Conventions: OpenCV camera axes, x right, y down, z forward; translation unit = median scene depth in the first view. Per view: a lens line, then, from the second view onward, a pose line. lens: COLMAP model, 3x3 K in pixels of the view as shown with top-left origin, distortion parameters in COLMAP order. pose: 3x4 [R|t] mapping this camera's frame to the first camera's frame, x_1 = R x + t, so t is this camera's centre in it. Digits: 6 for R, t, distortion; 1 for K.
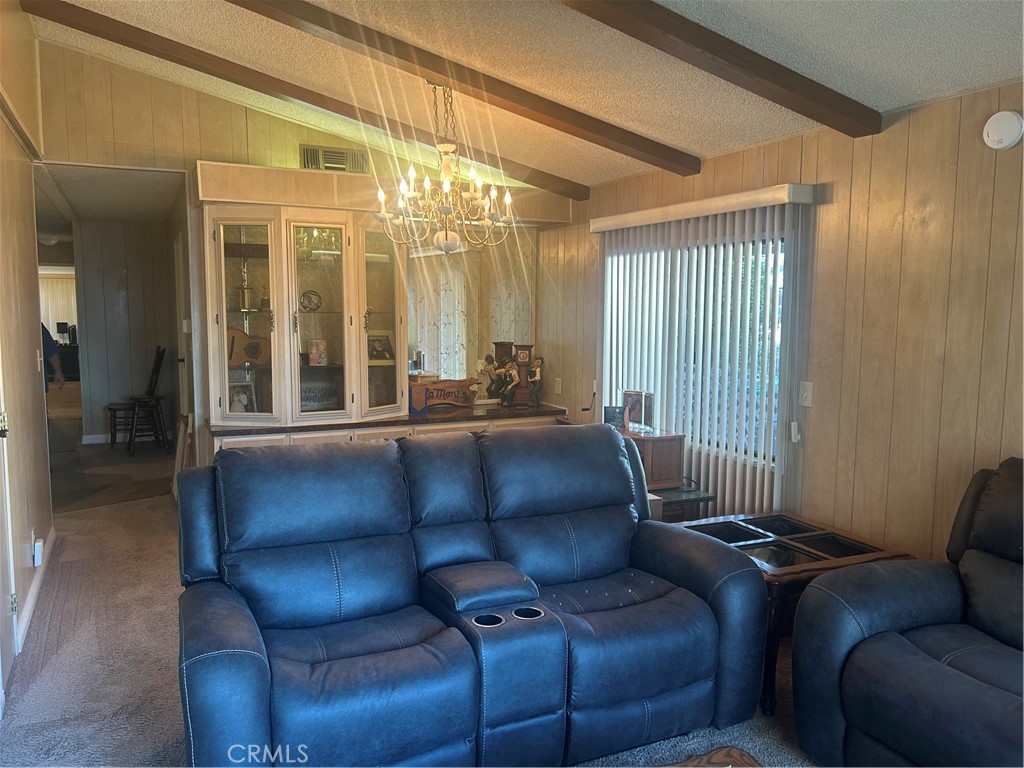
lens RADIAL K [[767.5, 0, 509.4], [0, 767.5, 386.6], [0, 0, 1]] dist [0.111061, -0.116783]
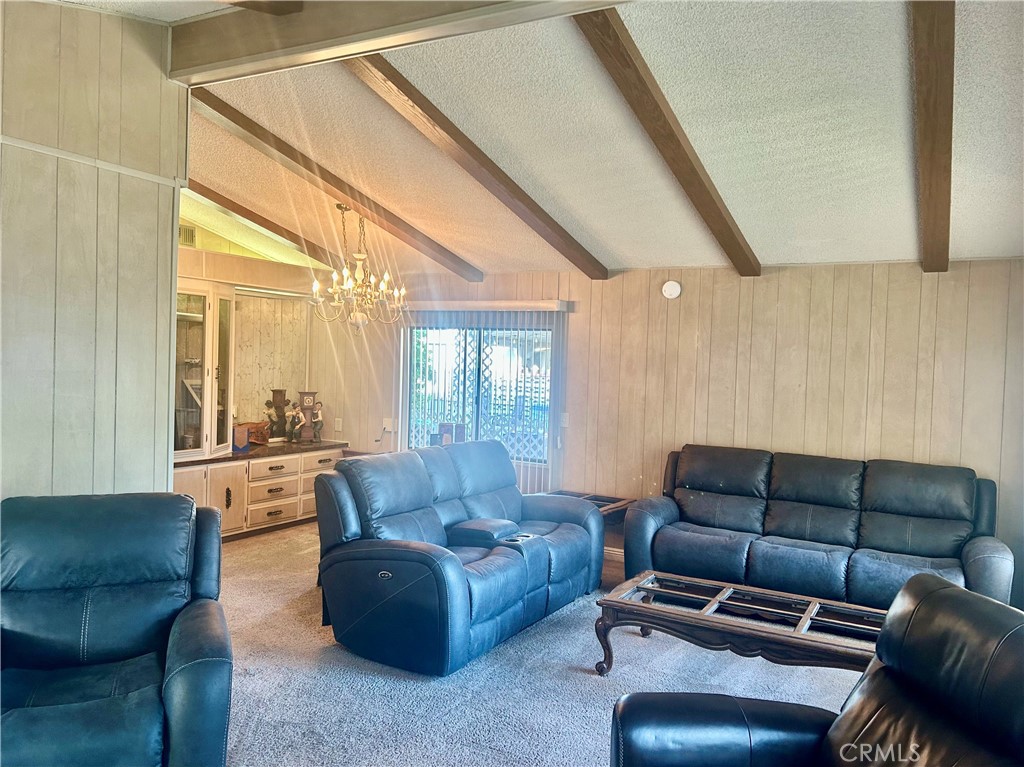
lens RADIAL K [[767.5, 0, 509.4], [0, 767.5, 386.1], [0, 0, 1]] dist [0.111061, -0.116783]
pose [[0.827307, 0.000629, 0.561750, -0.675612], [0.034178, 0.998090, -0.051452, 0.017582], [-0.560709, 0.061766, 0.825706, -0.337530]]
